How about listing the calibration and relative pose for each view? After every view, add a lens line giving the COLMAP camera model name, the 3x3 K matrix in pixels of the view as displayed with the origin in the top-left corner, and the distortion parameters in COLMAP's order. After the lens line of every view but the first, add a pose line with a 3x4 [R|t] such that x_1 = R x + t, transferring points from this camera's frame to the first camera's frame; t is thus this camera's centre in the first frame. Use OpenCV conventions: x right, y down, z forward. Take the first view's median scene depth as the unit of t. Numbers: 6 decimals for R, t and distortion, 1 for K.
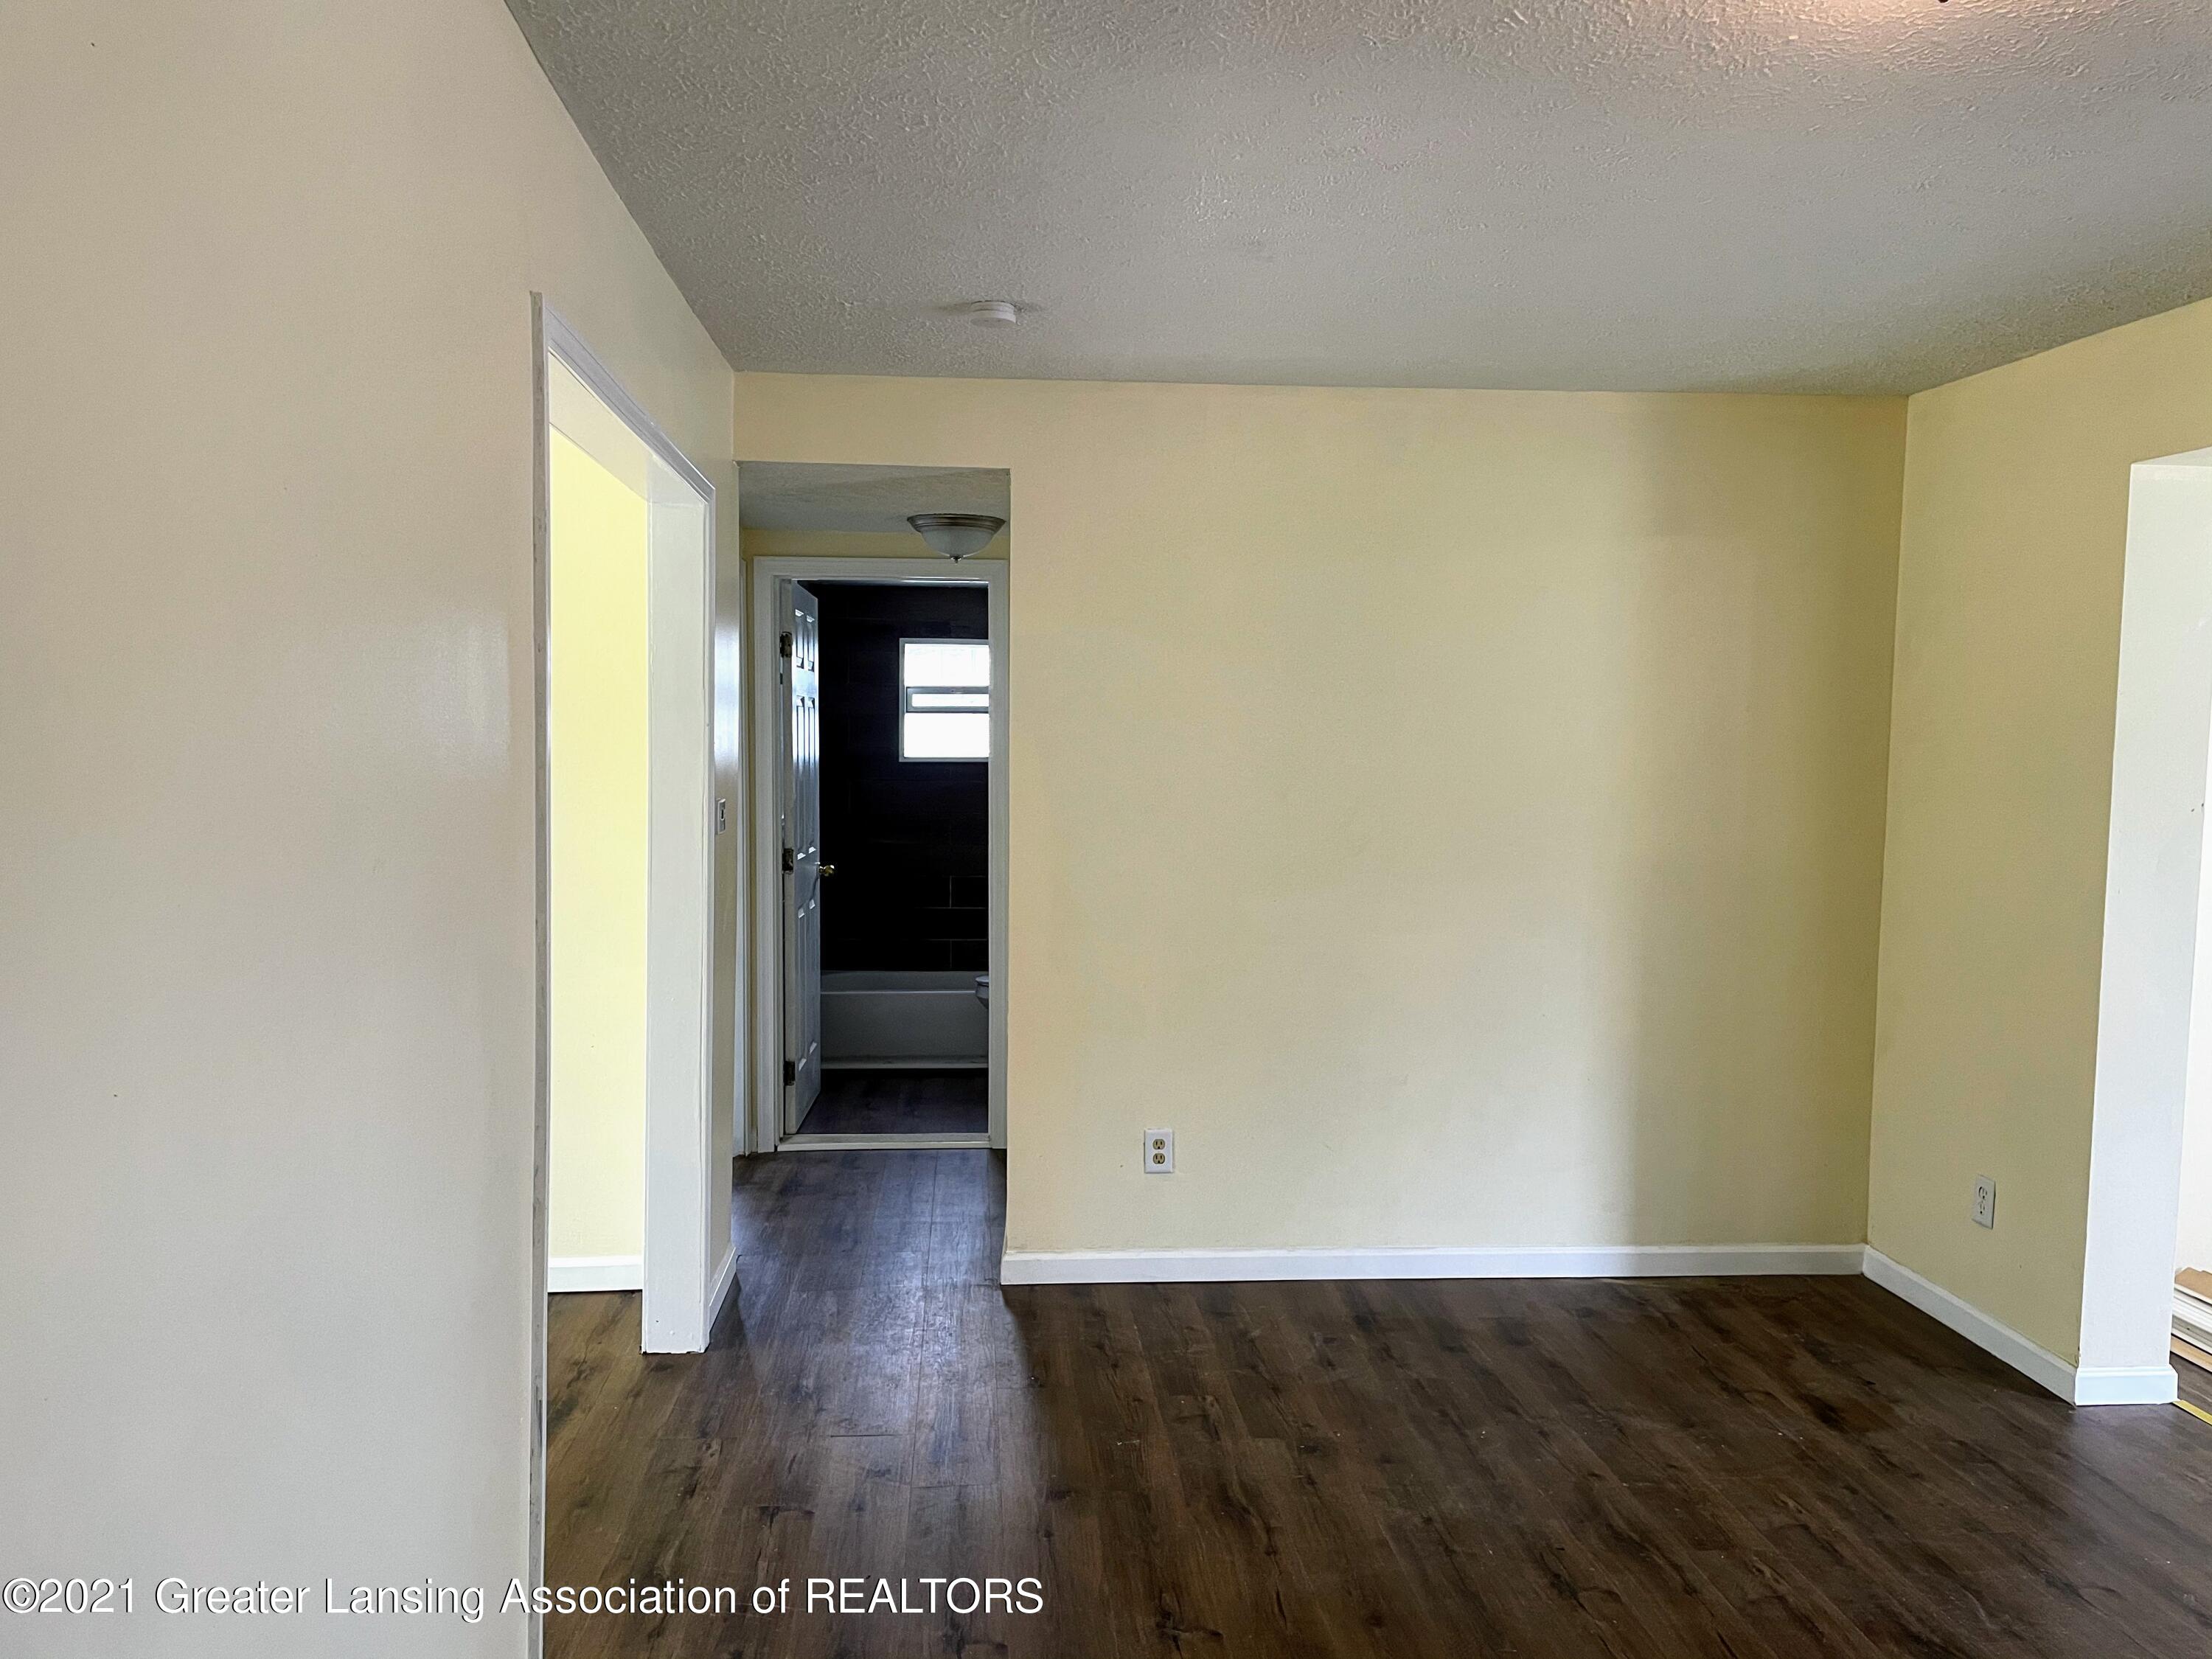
lens RADIAL K [[1692.4, 0, 1108.1], [0, 1692.4, 788.9], [0, 0, 1]] dist [0.086311, -0.107066]
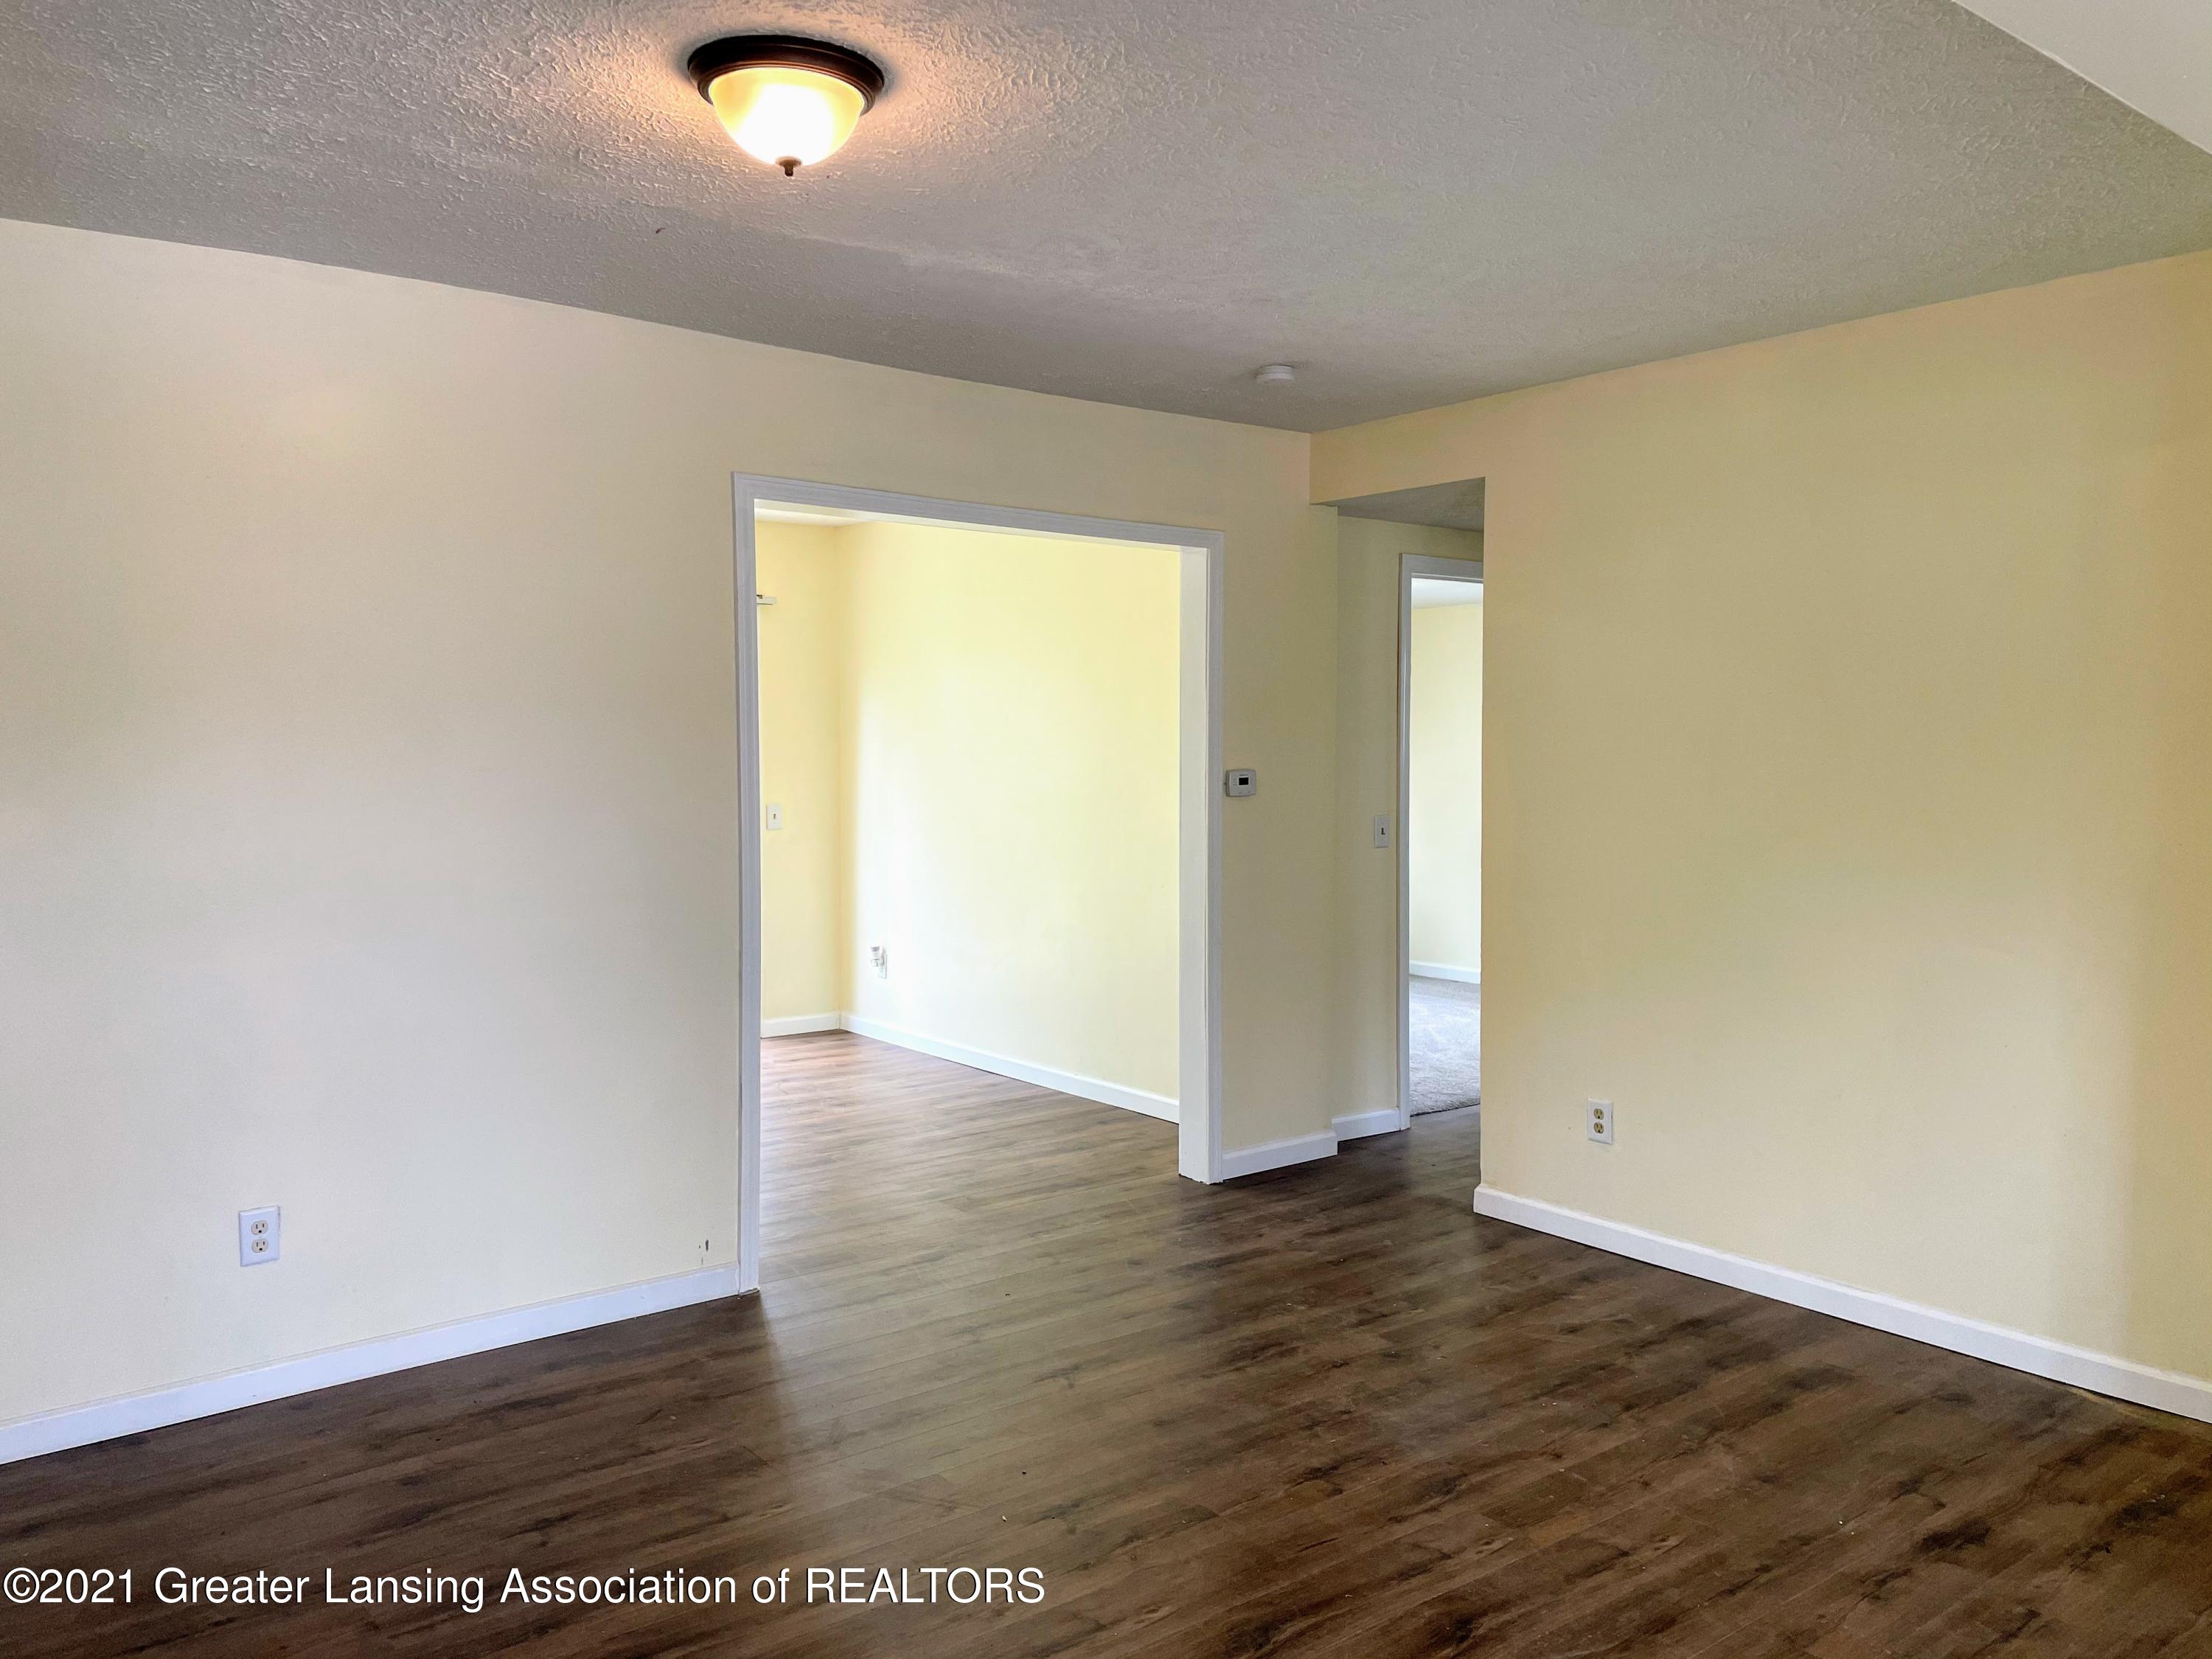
lens RADIAL K [[1692.4, 0, 1108.1], [0, 1692.4, 788.9], [0, 0, 1]] dist [0.086311, -0.107066]
pose [[0.542412, 0.016888, -0.839943, 0.839078], [-0.024757, 0.999685, 0.004113, 0.017959], [0.839748, 0.018564, 0.542659, 0.213481]]
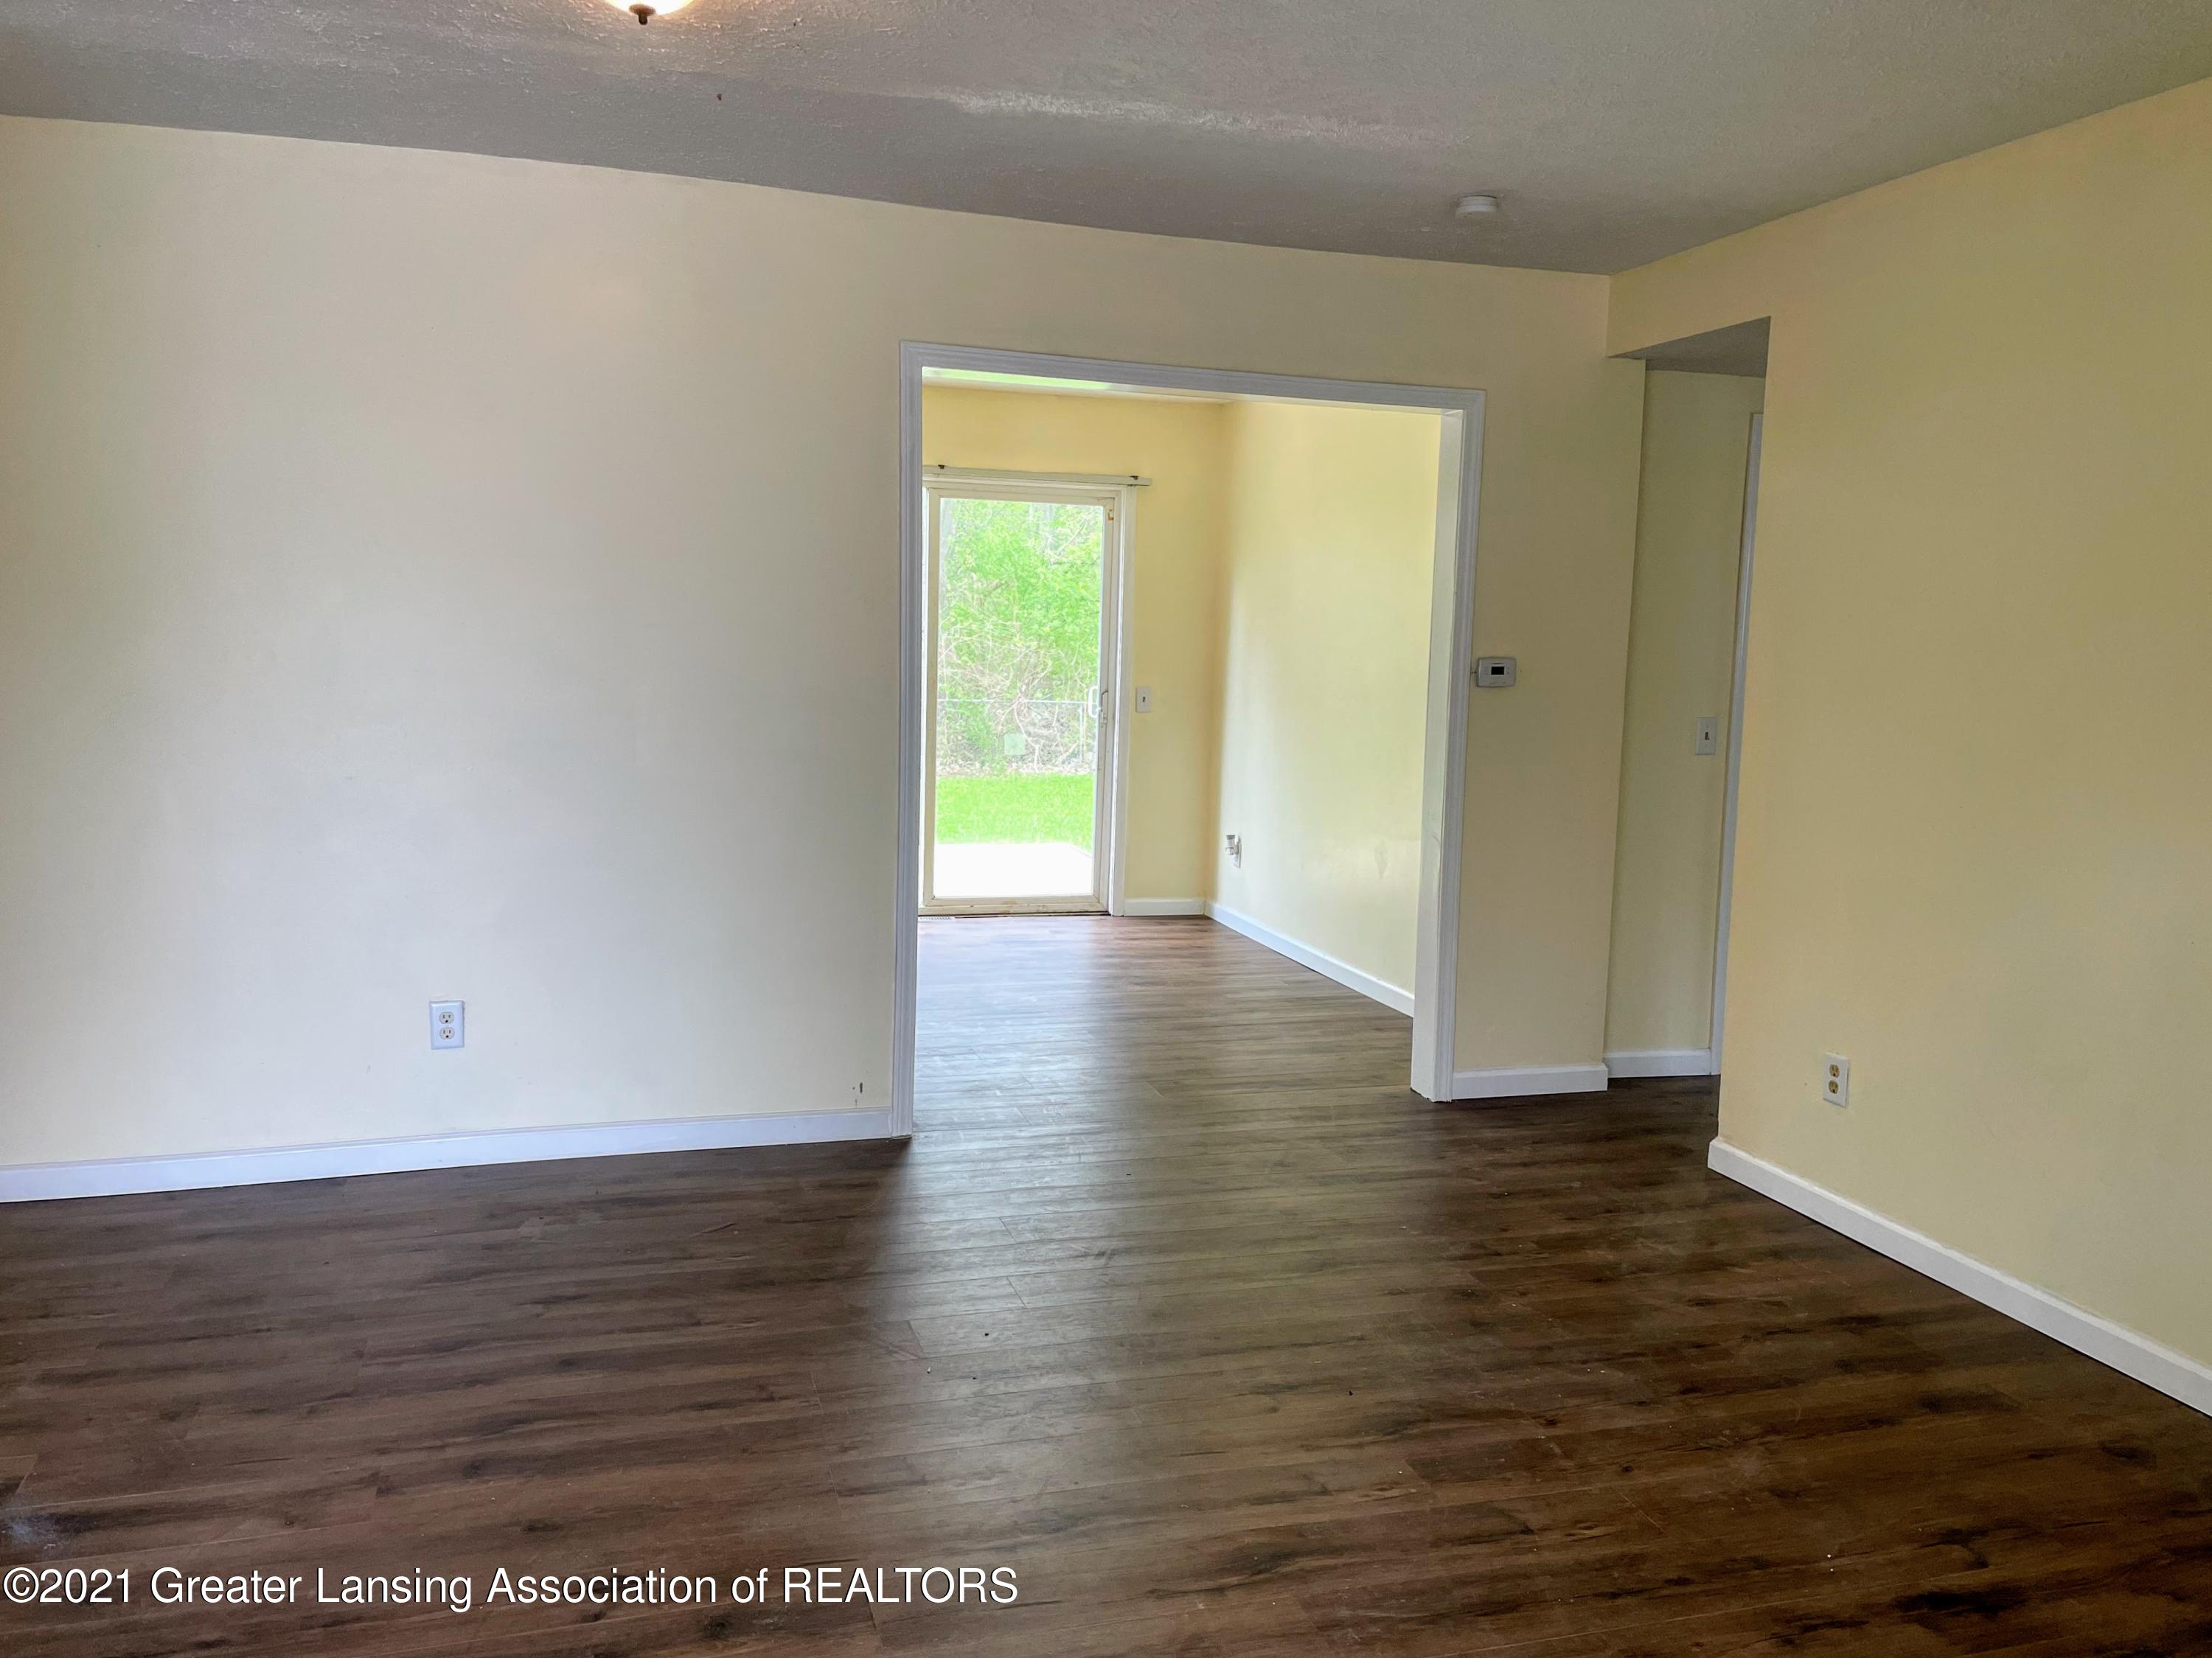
lens RADIAL K [[1728.1, 0, 1104.6], [0, 1728.1, 800.9], [0, 0, 1]] dist [0.091204, -0.113794]
pose [[0.195219, 0.092914, -0.976349, 0.942206], [-0.059138, 0.994806, 0.082846, 0.021278], [0.978975, 0.041566, 0.199700, 0.511353]]
